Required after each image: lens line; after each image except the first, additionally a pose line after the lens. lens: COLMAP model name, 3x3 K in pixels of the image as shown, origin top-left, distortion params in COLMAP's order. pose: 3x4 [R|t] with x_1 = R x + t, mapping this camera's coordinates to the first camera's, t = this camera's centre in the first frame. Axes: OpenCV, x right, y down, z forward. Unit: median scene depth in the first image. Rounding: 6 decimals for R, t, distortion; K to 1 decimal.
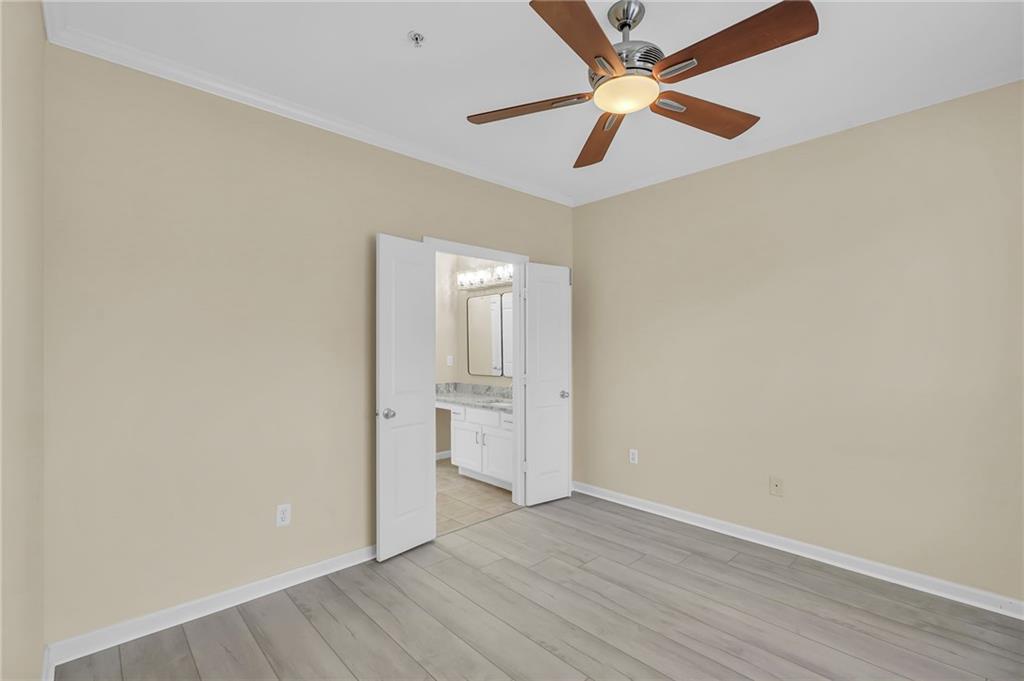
lens RADIAL K [[444.4, 0, 518.3], [0, 444.4, 340.7], [0, 0, 1]] dist [0.000996, 0.000362]
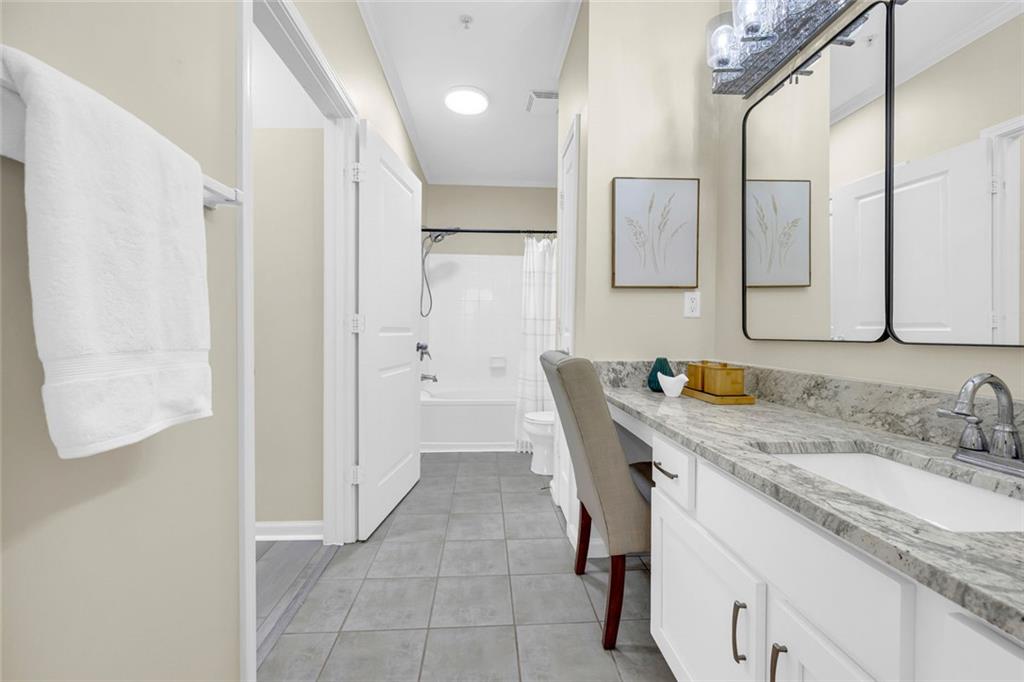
lens RADIAL K [[429.4, 0, 508.0], [0, 429.4, 338.1], [0, 0, 1]] dist [-0.000078, -0.000372]
pose [[0.770712, 0.020117, -0.636866, -0.082015], [0.001555, 0.999439, 0.033451, 0.124705], [0.637182, -0.026771, 0.770249, 1.231797]]
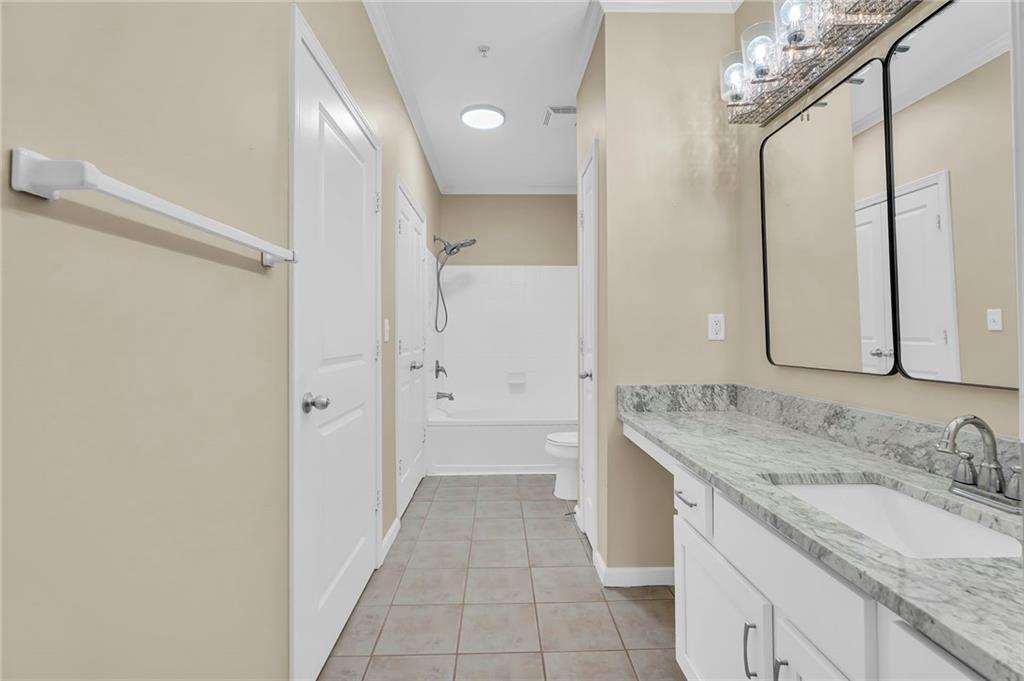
lens RADIAL K [[474.3, 0, 503.5], [0, 474.3, 331.3], [0, 0, 1]] dist [0.003391, 0.001509]
pose [[0.740996, -0.008510, -0.671455, -0.035974], [0.015614, 0.999868, 0.004559, 0.090068], [0.671327, -0.013862, 0.741031, 1.164499]]
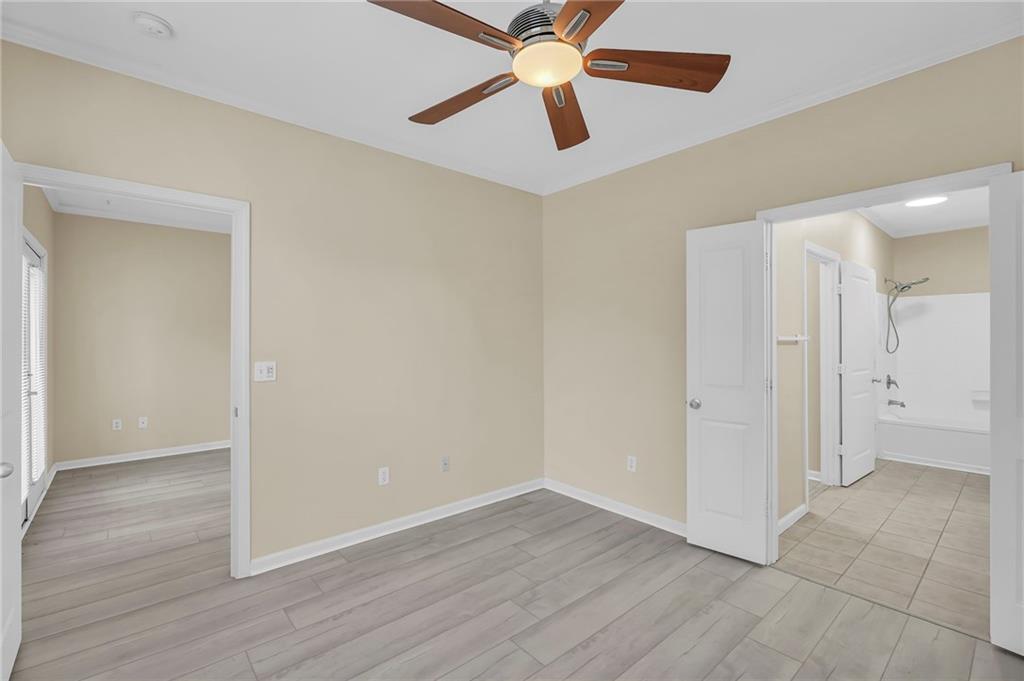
lens RADIAL K [[444.4, 0, 518.3], [0, 444.4, 340.7], [0, 0, 1]] dist [0.000996, 0.000362]
pose [[-0.022788, 0.000902, -0.999740, 0.733785], [0.018838, 0.999822, 0.000472, 0.007698], [0.999563, -0.018823, -0.022801, 0.609059]]
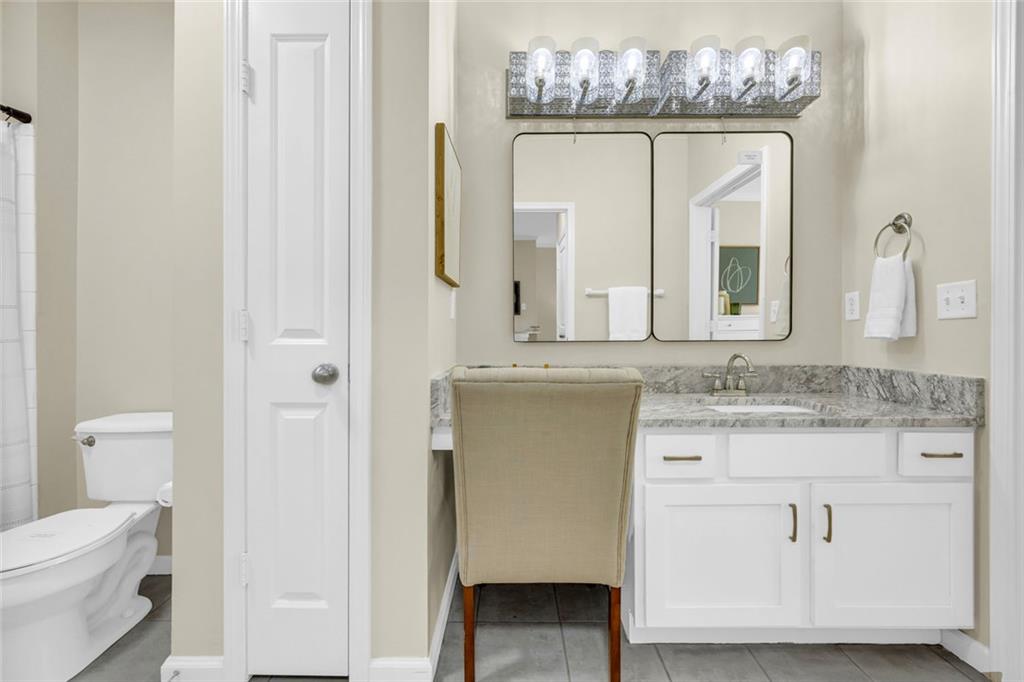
lens RADIAL K [[429.4, 0, 508.0], [0, 429.4, 338.1], [0, 0, 1]] dist [-0.000078, -0.000372]
pose [[0.682616, 0.000921, 0.730777, -0.714399], [-0.013621, 0.999842, 0.011463, 0.133866], [-0.730651, -0.017778, 0.682520, 1.471787]]
